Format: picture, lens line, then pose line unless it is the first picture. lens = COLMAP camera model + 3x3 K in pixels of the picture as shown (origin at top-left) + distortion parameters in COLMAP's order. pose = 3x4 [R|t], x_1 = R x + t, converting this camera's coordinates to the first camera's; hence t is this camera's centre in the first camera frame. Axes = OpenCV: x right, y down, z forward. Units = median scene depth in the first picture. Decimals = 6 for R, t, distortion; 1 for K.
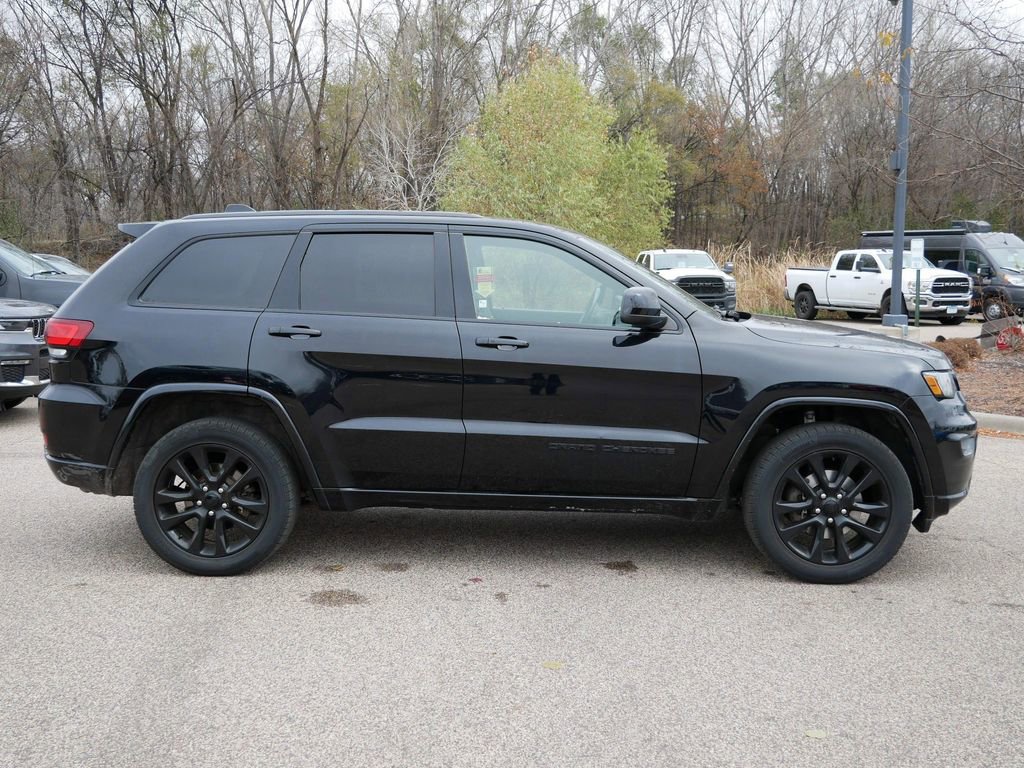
lens RADIAL K [[1153.5, 0, 512.4], [0, 1153.5, 384.1], [0, 0, 1]] dist [0.008651, 0.016190]
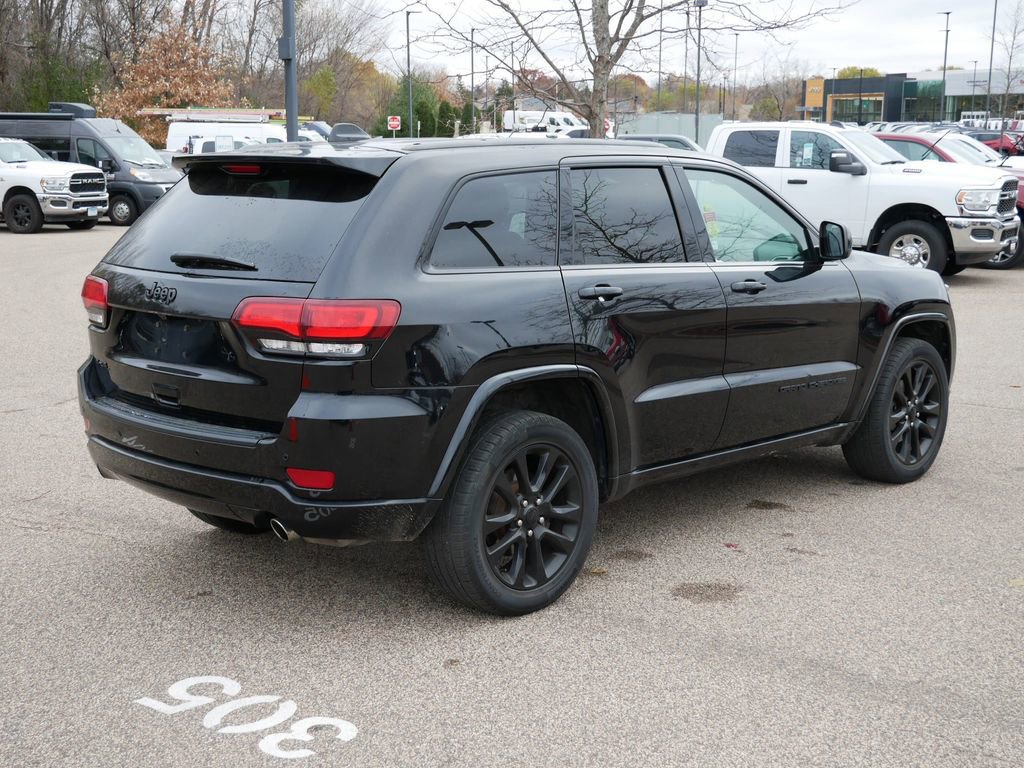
lens RADIAL K [[1423.1, 0, 516.3], [0, 1423.1, 385.9], [0, 0, 1]] dist [0.028403, 0.108881]
pose [[0.658050, -0.126204, 0.742322, -0.962205], [0.078171, 0.991977, 0.099351, -0.082363], [-0.748905, -0.007350, 0.662636, 0.368118]]
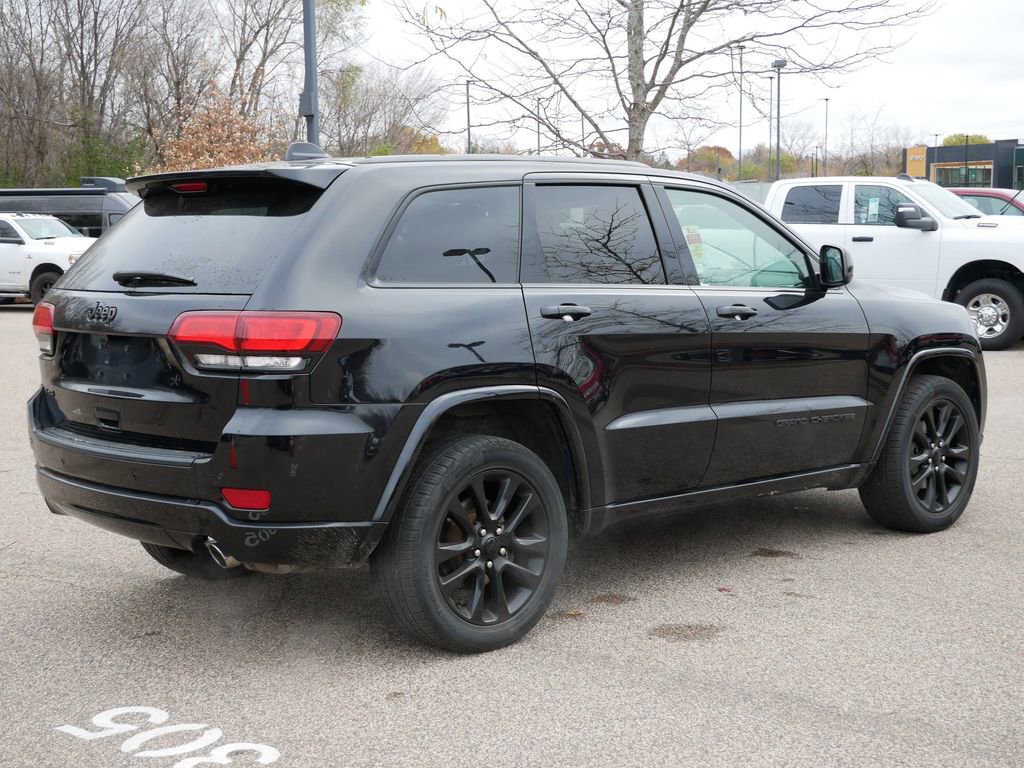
lens RADIAL K [[1552.8, 0, 513.3], [0, 1552.8, 382.6], [0, 0, 1]] dist [0.031224, 0.073662]
pose [[0.696990, -0.082239, 0.712349, -0.939006], [0.089085, 0.995637, 0.027780, -0.029228], [-0.711526, 0.044097, 0.701275, 0.289167]]
